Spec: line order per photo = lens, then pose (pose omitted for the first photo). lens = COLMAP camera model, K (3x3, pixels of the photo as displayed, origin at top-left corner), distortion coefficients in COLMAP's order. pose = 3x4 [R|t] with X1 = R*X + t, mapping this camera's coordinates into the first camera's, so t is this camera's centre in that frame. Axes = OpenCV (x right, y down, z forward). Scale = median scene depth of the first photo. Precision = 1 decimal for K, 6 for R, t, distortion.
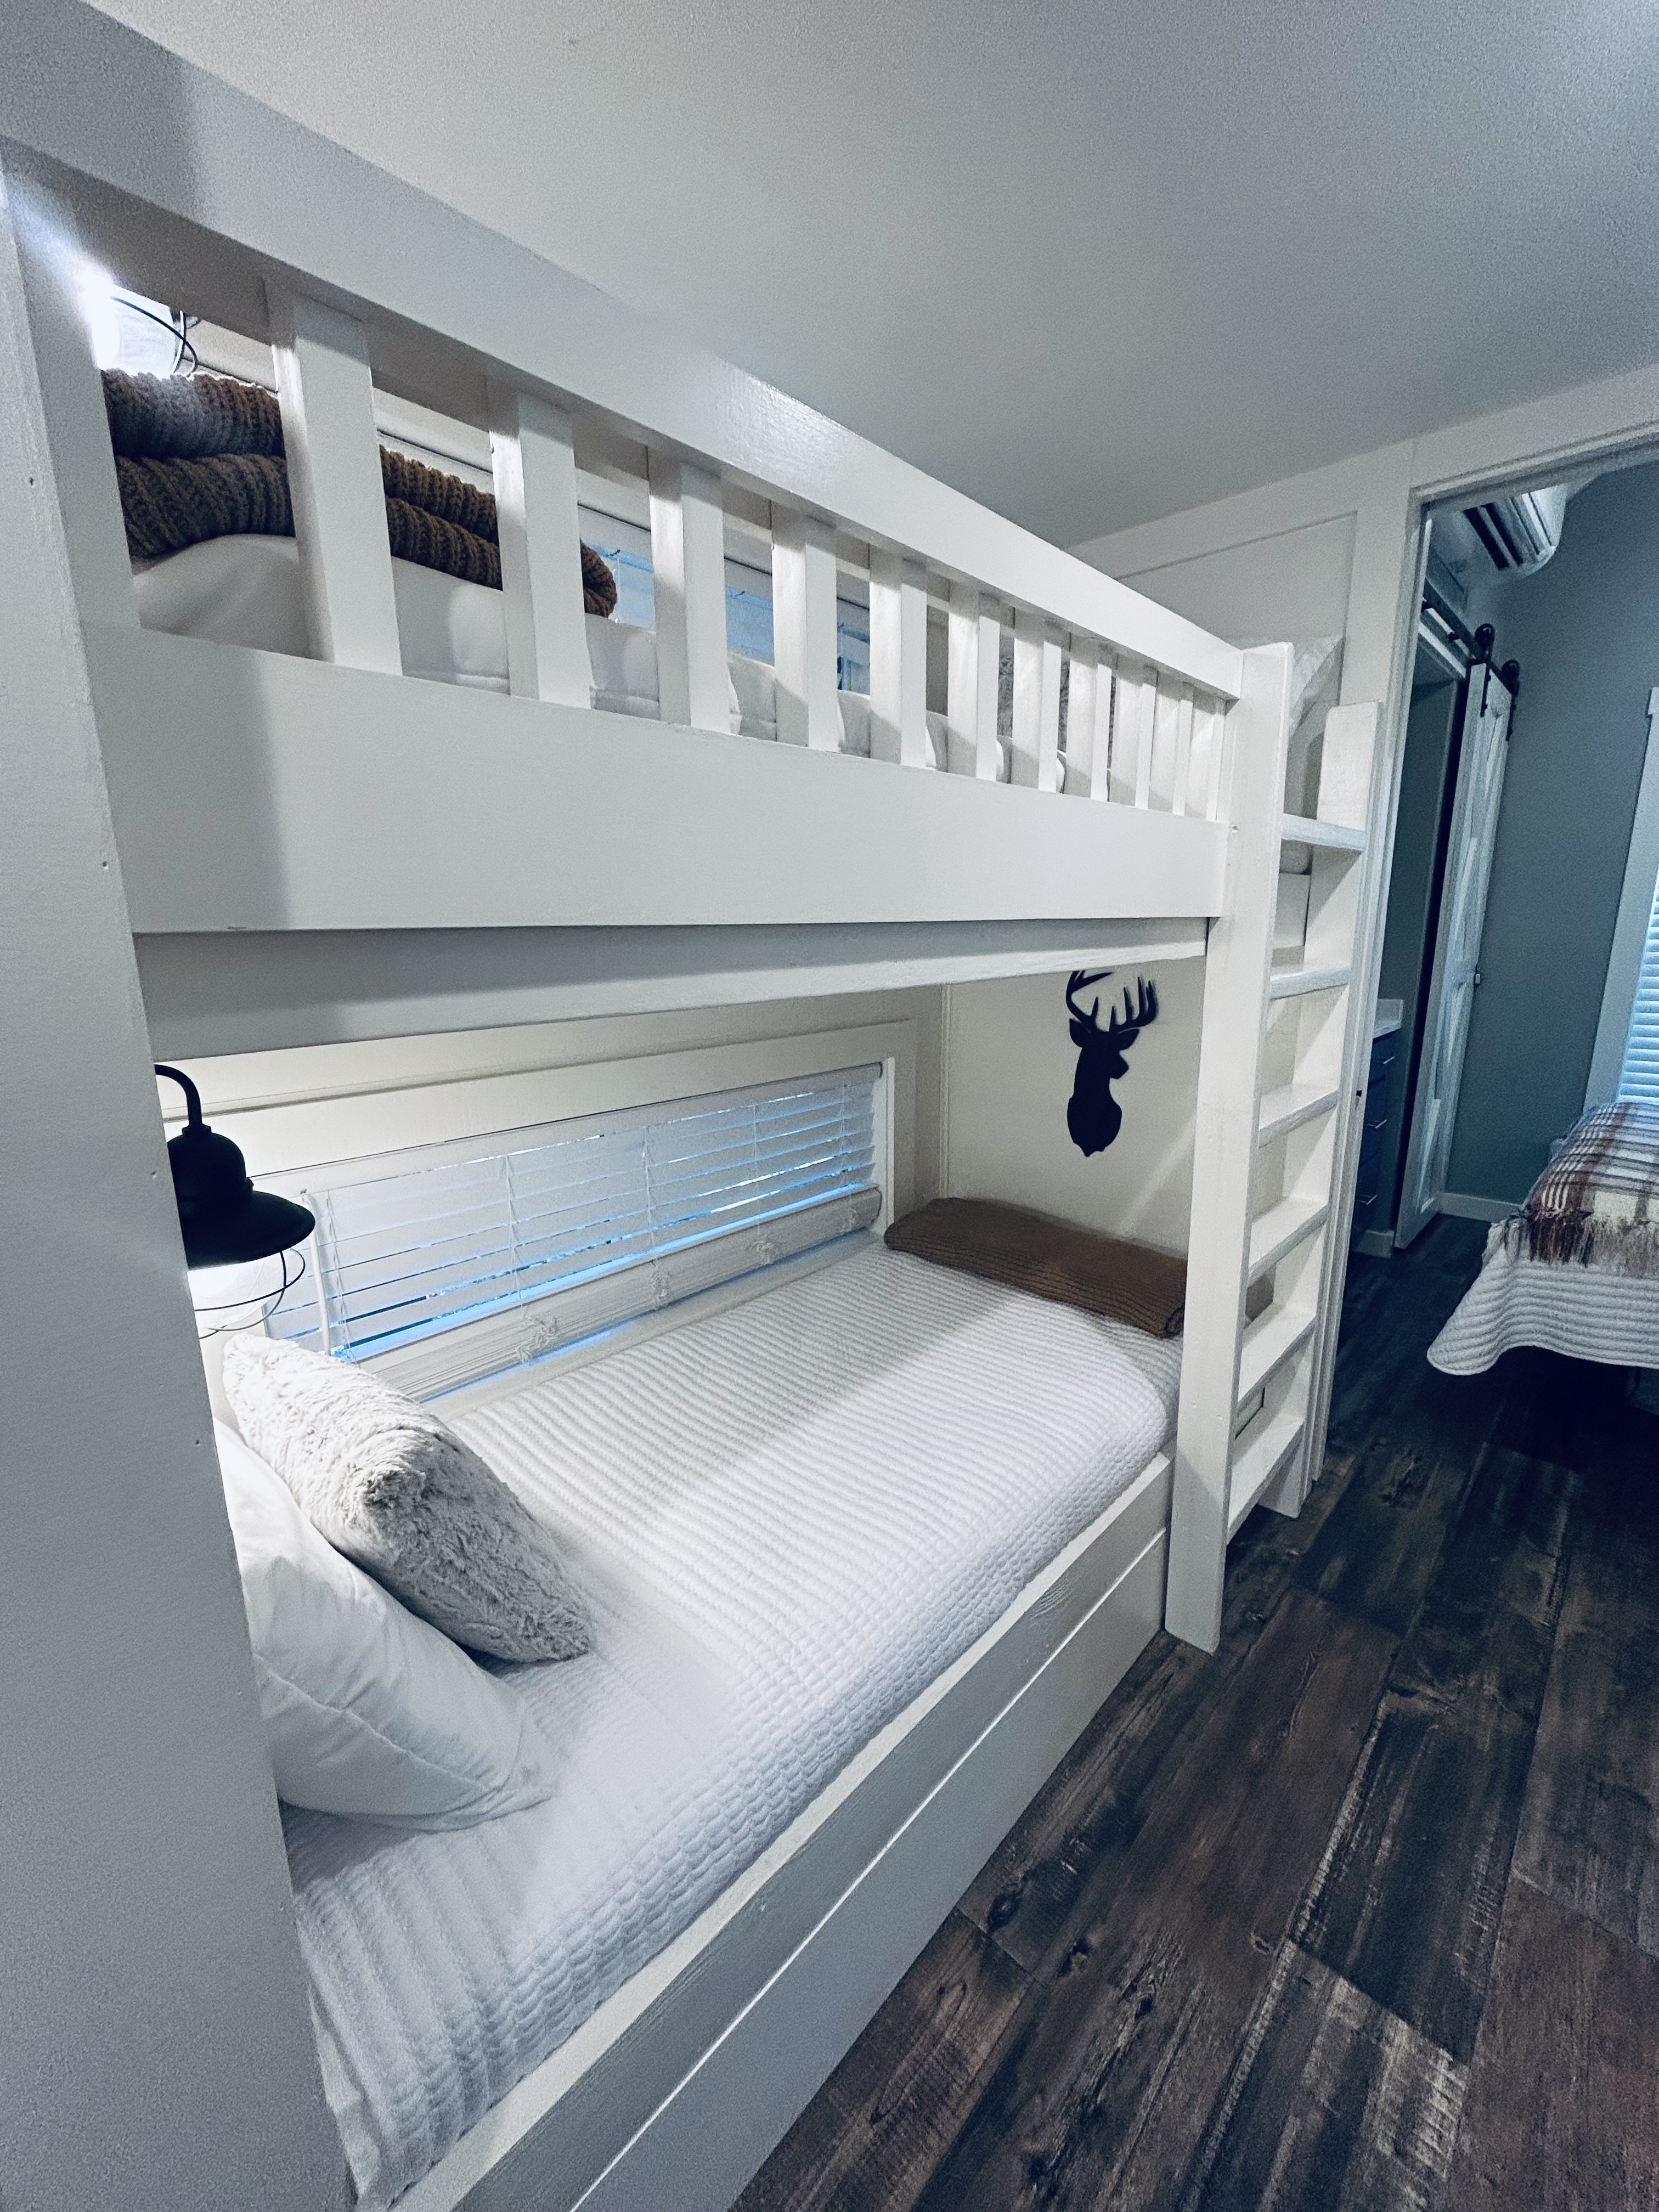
lens RADIAL K [[894.2, 0, 837.5], [0, 894.2, 1098.1], [0, 0, 1]] dist [0.001187, 0.000473]
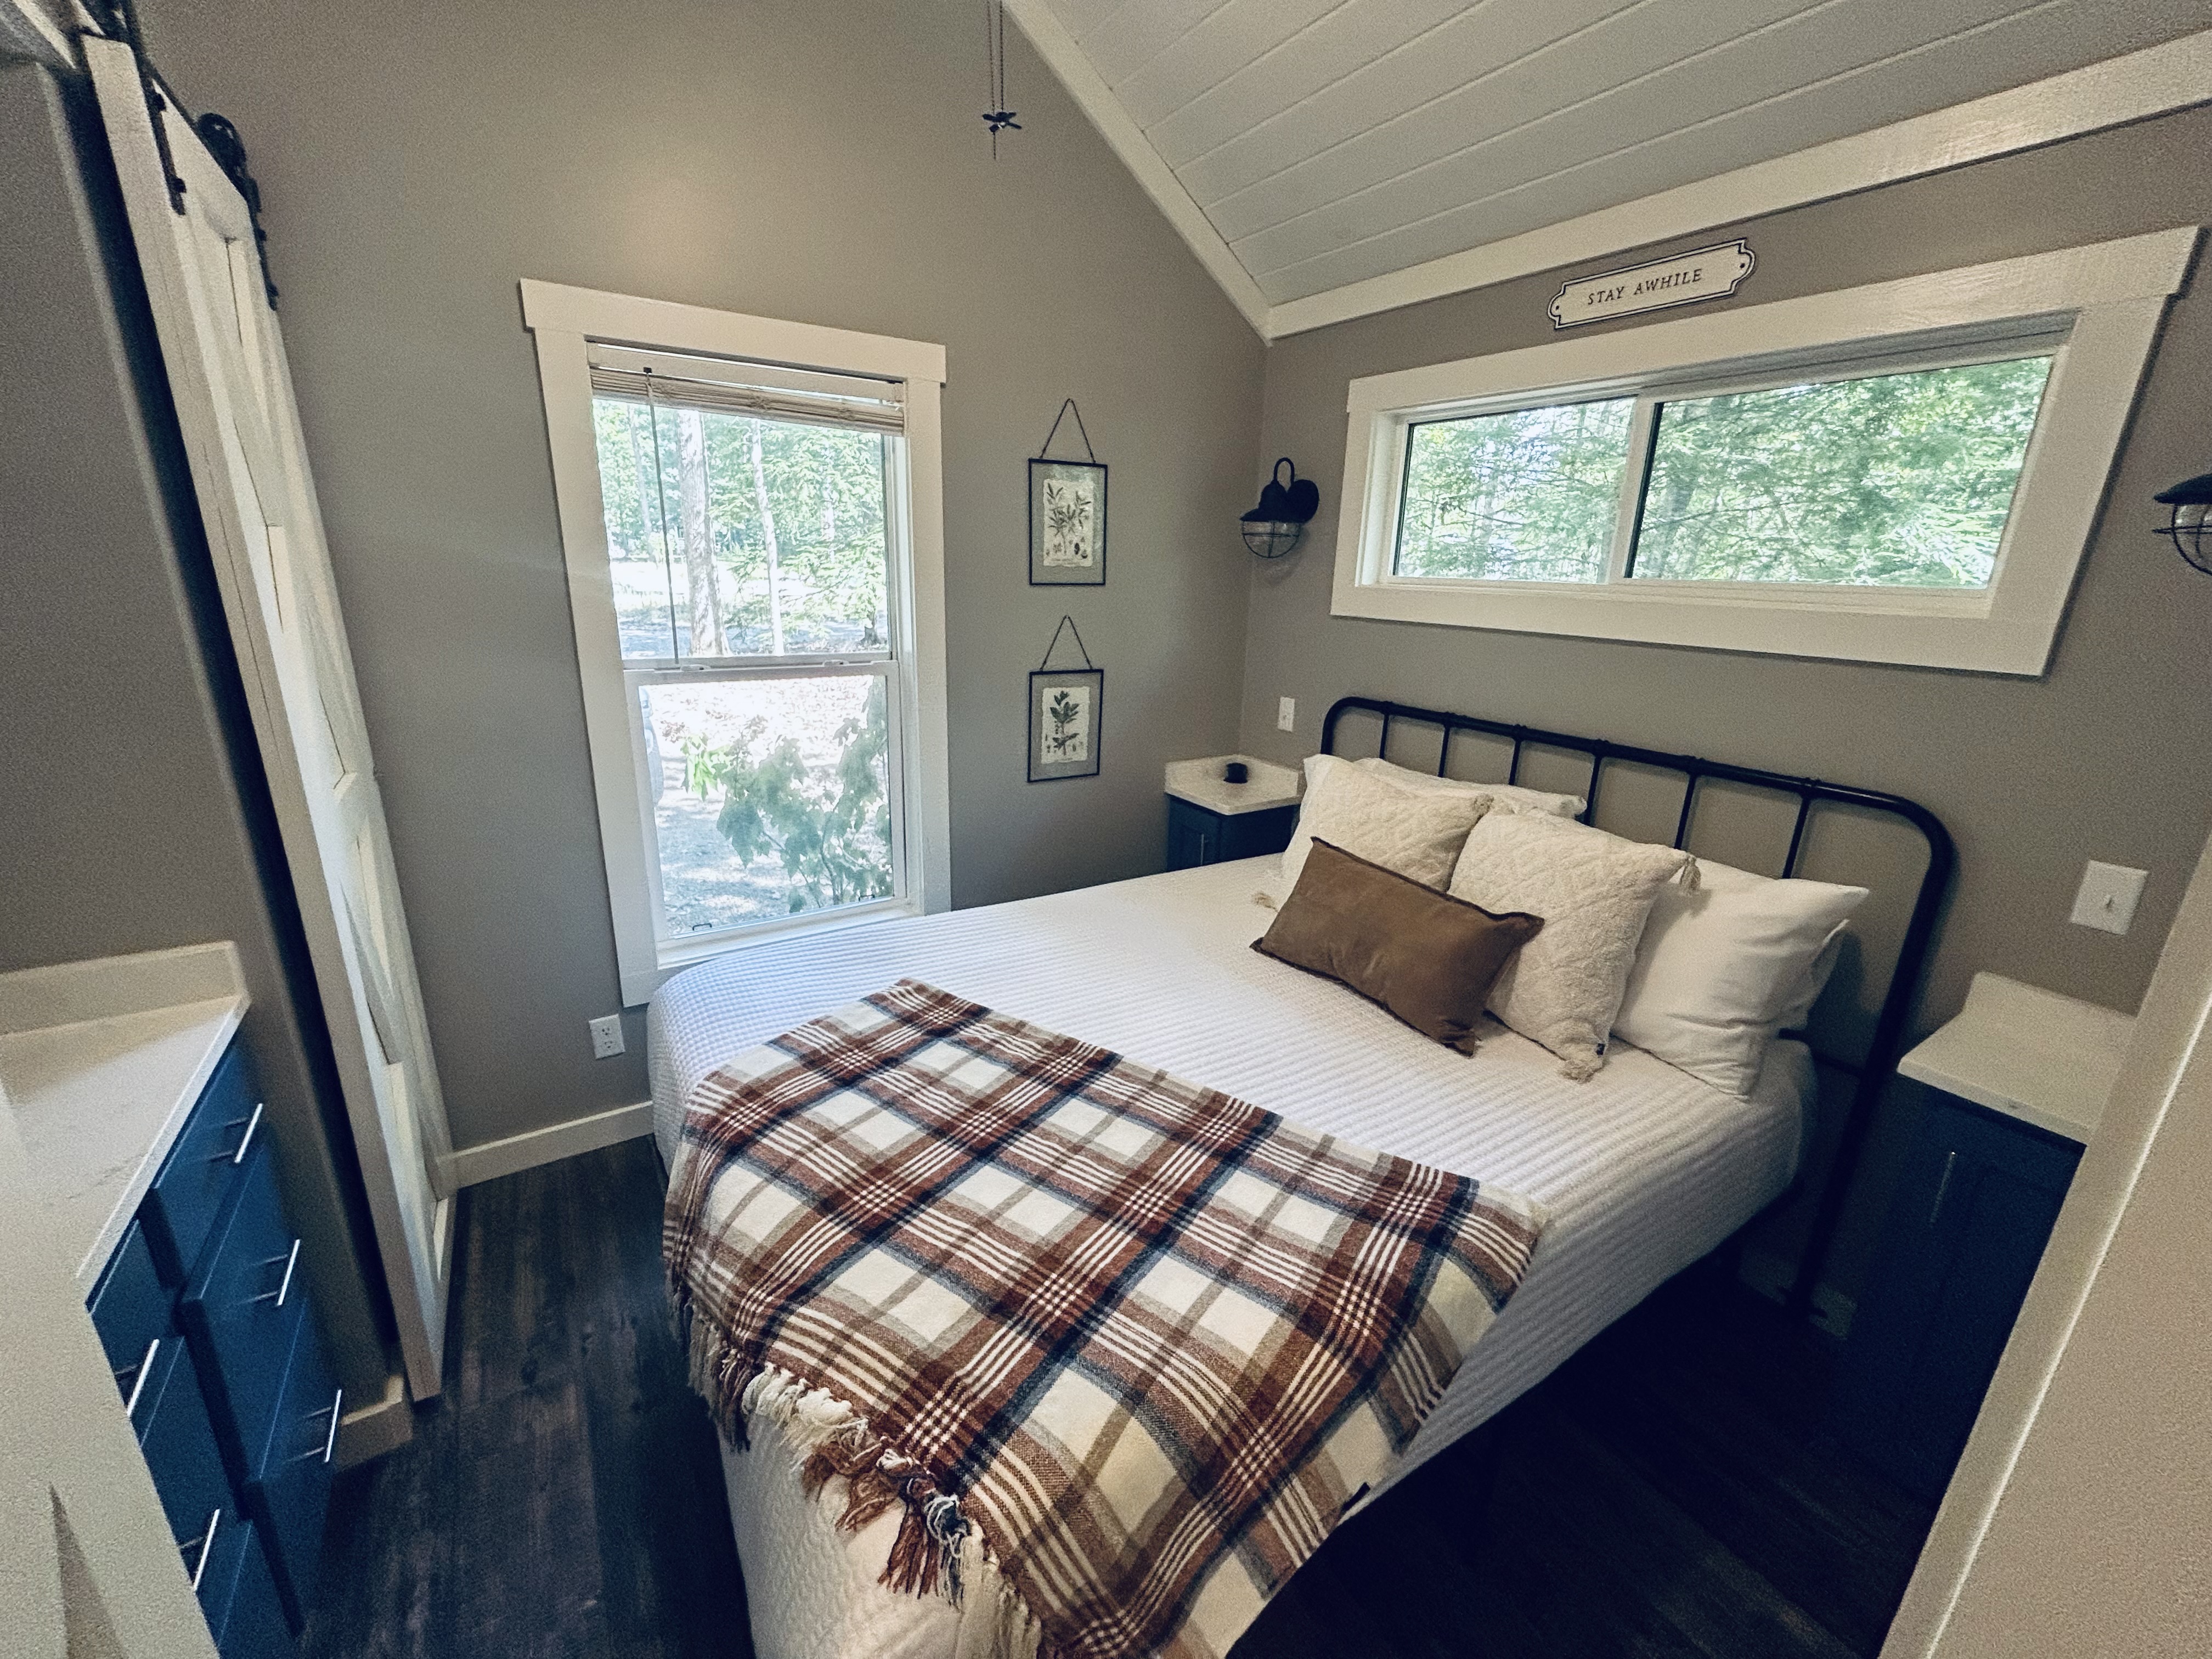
lens RADIAL K [[894.2, 0, 1104.4], [0, 894.2, 827.5], [0, 0, 1]] dist [0.001187, 0.000473]
pose [[0.247616, -0.256924, 0.934172, 0.386451], [0.166778, 0.961109, 0.220126, -0.188496], [-0.954396, 0.101292, 0.280835, 0.533824]]
